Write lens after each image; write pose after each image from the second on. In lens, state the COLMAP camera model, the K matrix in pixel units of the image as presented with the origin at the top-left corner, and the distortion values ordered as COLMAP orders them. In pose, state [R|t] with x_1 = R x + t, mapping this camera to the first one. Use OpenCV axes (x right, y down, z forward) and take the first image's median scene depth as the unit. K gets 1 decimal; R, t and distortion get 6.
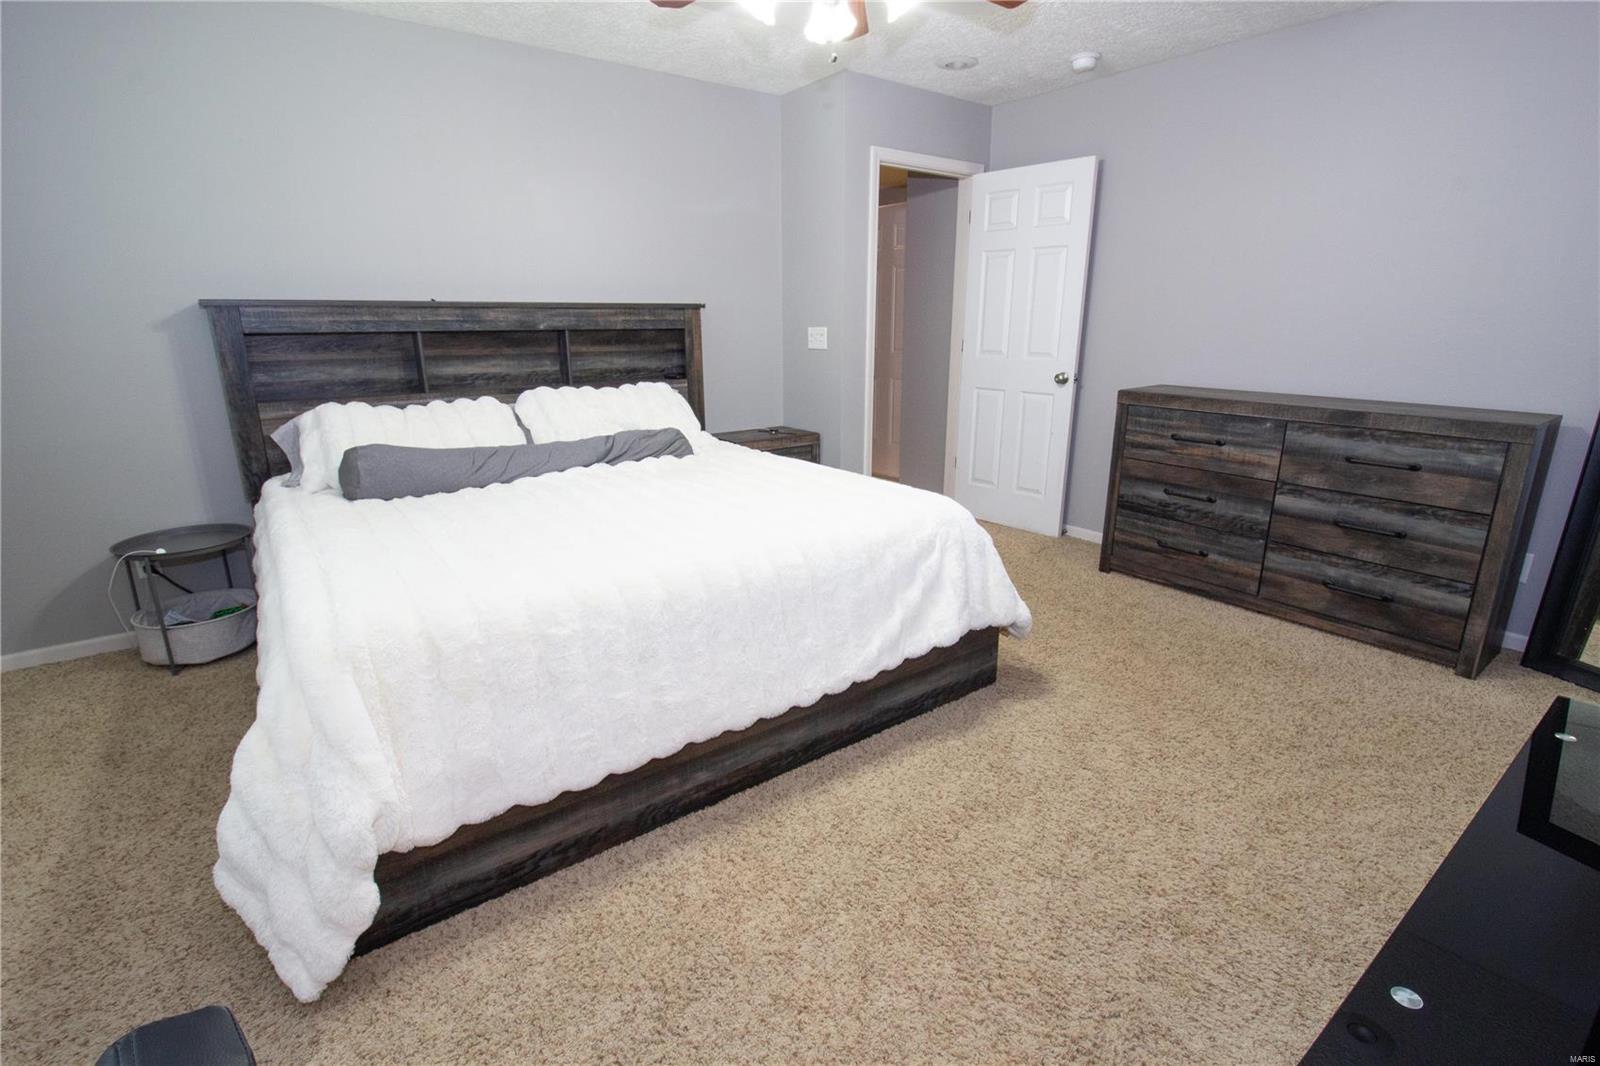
lens RADIAL K [[756.9, 0, 804.0], [0, 756.9, 523.6], [0, 0, 1]] dist [0.006920, -0.017563]
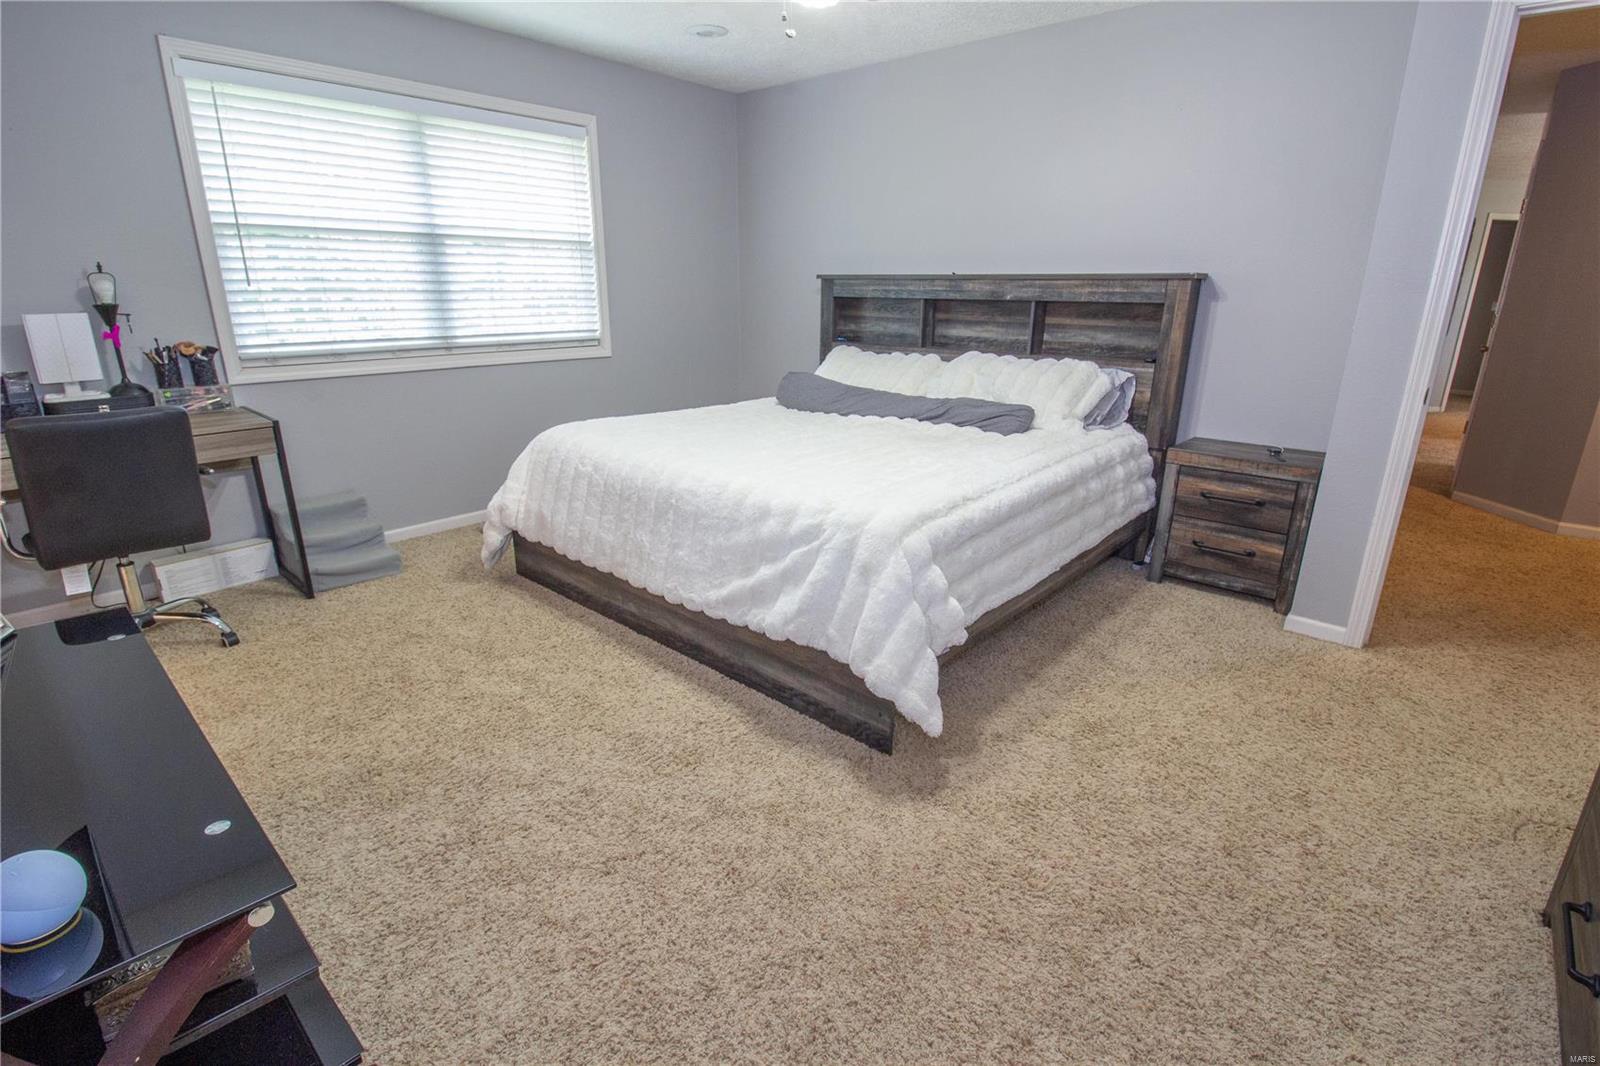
lens RADIAL K [[744.5, 0, 805.4], [0, 744.5, 524.3], [0, 0, 1]] dist [0.007831, -0.017333]
pose [[0.198924, 0.300047, -0.932953, 0.741956], [-0.266122, 0.932746, 0.243237, -0.151489], [0.943190, 0.199894, 0.265395, 0.554299]]
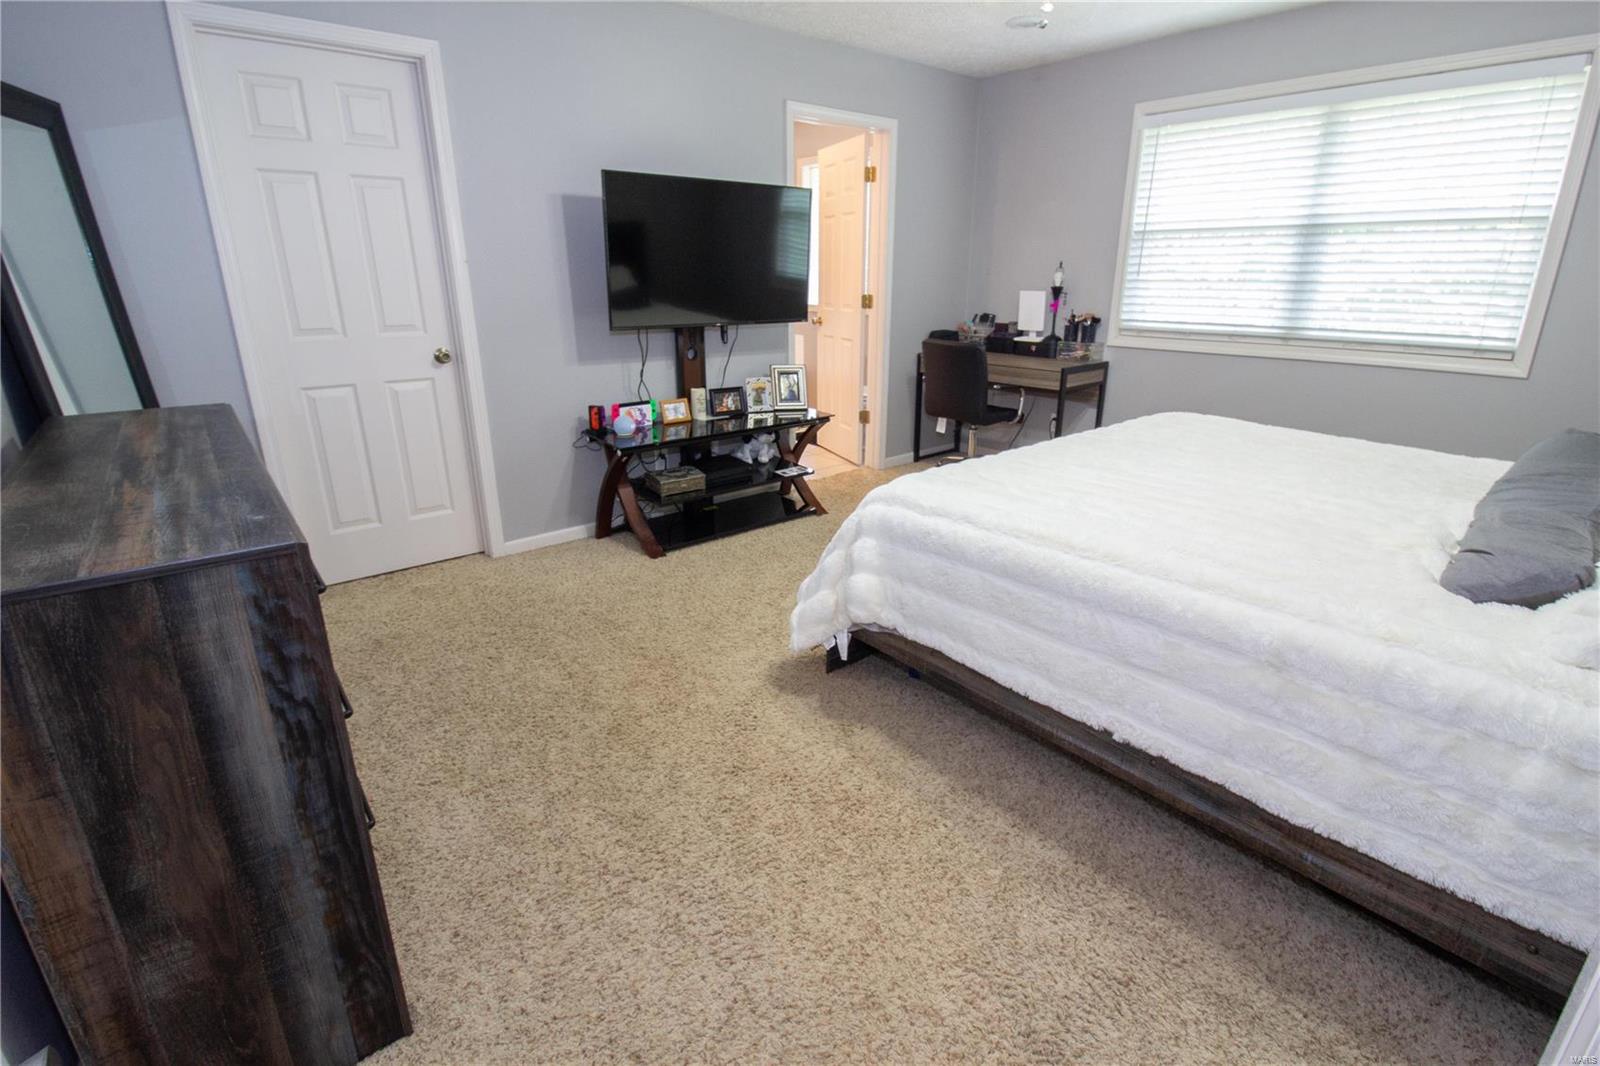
lens RADIAL K [[756.9, 0, 804.0], [0, 756.9, 523.6], [0, 0, 1]] dist [0.006920, -0.017563]
pose [[-0.999448, 0.007770, -0.032287, 0.255945], [-0.011209, 0.836265, 0.548211, -0.372730], [0.031260, 0.548270, -0.835717, 1.397772]]
